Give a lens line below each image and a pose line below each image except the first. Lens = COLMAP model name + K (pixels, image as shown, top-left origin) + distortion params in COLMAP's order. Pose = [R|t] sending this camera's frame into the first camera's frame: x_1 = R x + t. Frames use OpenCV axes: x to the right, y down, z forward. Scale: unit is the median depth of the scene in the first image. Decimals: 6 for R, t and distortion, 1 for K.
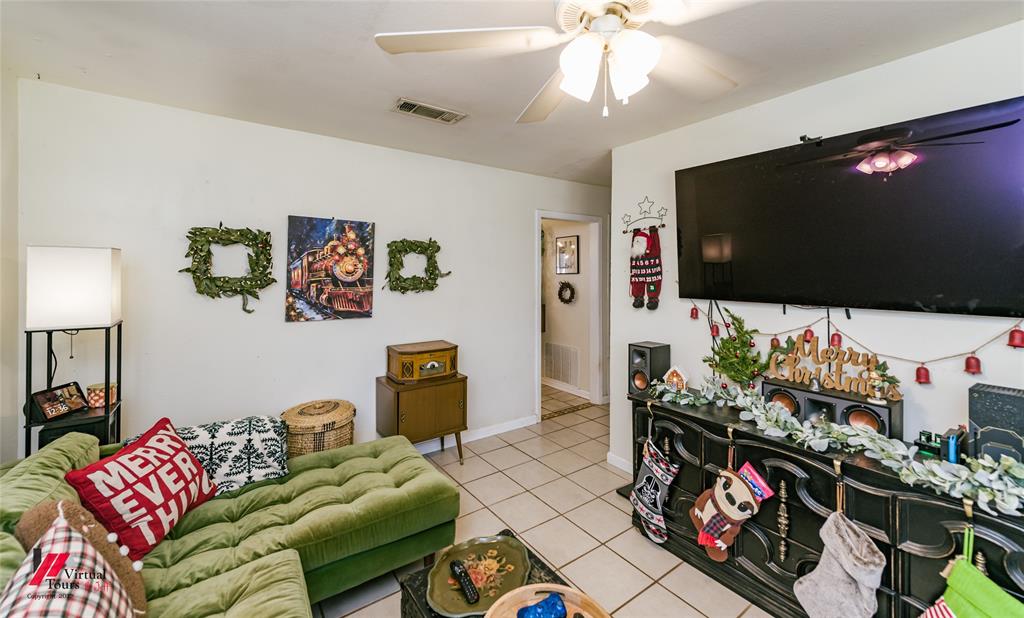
lens RADIAL K [[413.5, 0, 514.6], [0, 413.5, 269.3], [0, 0, 1]] dist [-0.012824, -0.000191]
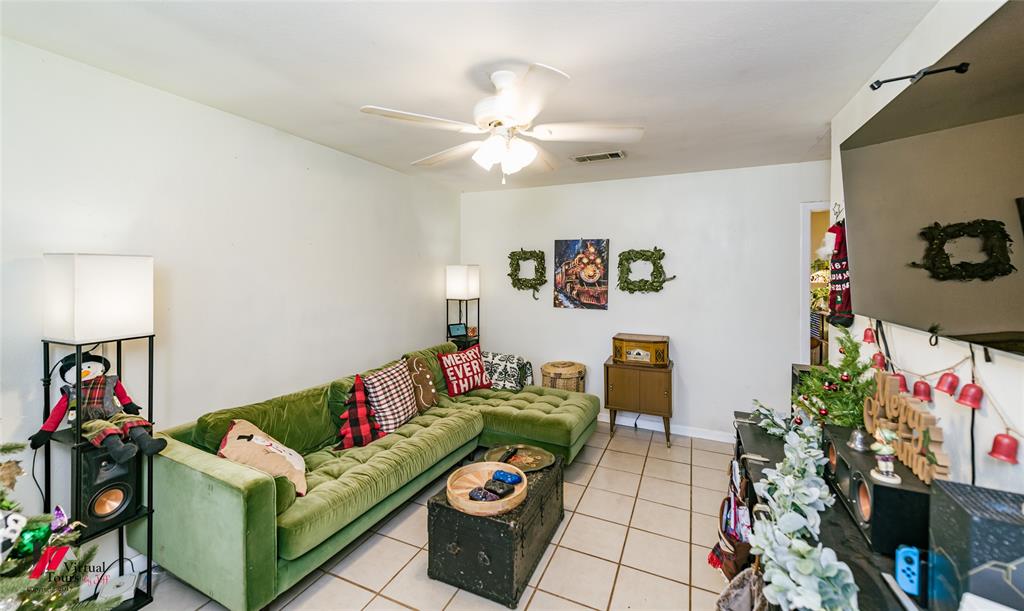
lens RADIAL K [[429.2, 0, 517.3], [0, 429.2, 274.1], [0, 0, 1]] dist [0.000774, 0.000007]
pose [[0.451858, 0.002908, -0.892085, 0.840022], [0.004616, 0.999974, 0.005597, -0.009045], [0.892078, -0.006647, 0.451832, 0.121489]]
